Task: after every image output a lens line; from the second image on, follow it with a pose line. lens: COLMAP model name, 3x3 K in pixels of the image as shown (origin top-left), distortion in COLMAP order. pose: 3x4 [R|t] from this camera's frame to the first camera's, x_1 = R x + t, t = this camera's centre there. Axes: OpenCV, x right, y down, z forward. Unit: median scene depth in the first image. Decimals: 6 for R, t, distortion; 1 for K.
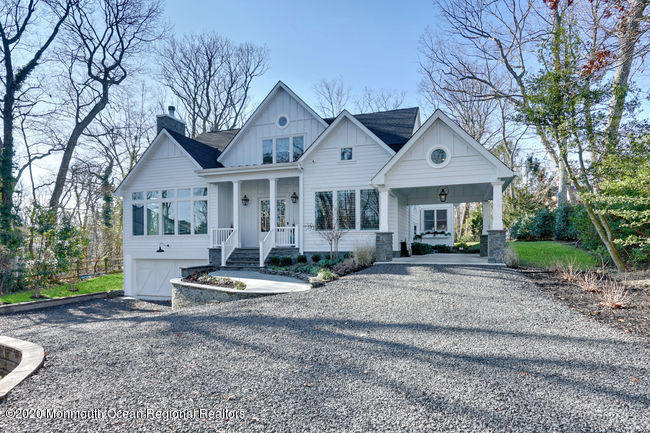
lens RADIAL K [[414.2, 0, 312.8], [0, 414.2, 245.6], [0, 0, 1]] dist [-0.016753, 0.001970]
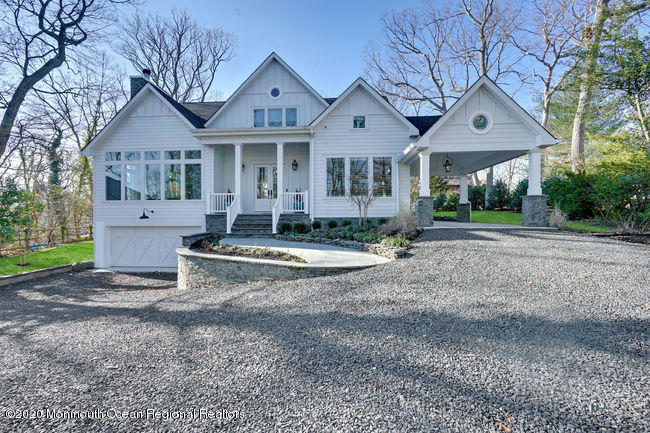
lens RADIAL K [[299.7, 0, 324.7], [0, 299.7, 217.4], [0, 0, 1]] dist [-0.004965, -0.001500]
pose [[0.959097, 0.001262, 0.283075, -0.171109], [-0.001802, 0.999997, 0.001646, 0.010788], [-0.283072, -0.002089, 0.959096, 0.254960]]
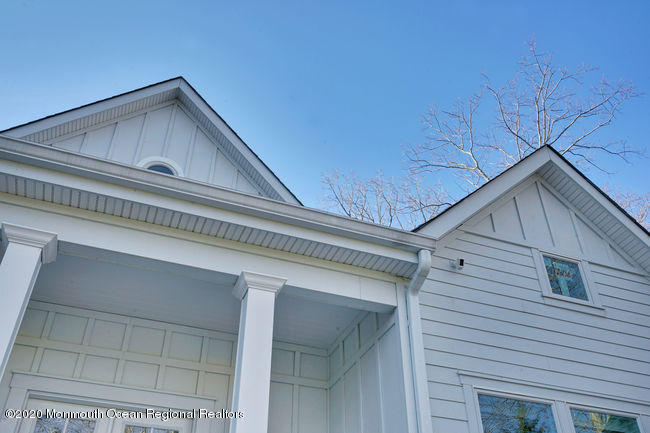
lens RADIAL K [[602.9, 0, 324.5], [0, 602.9, 217.3], [0, 0, 1]] dist [-0.018263, 0.000000]
pose [[0.751414, 0.406580, 0.519682, -0.204156], [-0.008772, 0.793684, -0.608267, -0.013509], [-0.659772, 0.452501, 0.599952, 0.695302]]
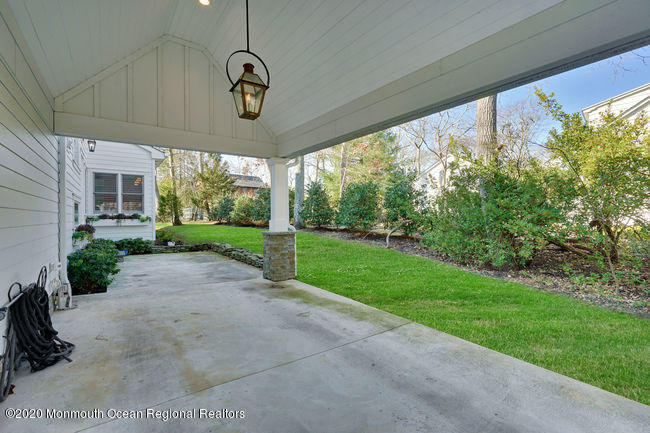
lens RADIAL K [[299.7, 0, 323.5], [0, 299.7, 218.9], [0, 0, 1]] dist [-0.004965, -0.001500]
pose [[0.565922, -0.003835, 0.824450, 0.149137], [-0.002689, 0.999975, 0.006497, -0.037168], [-0.824455, -0.005894, 0.565897, 0.665308]]
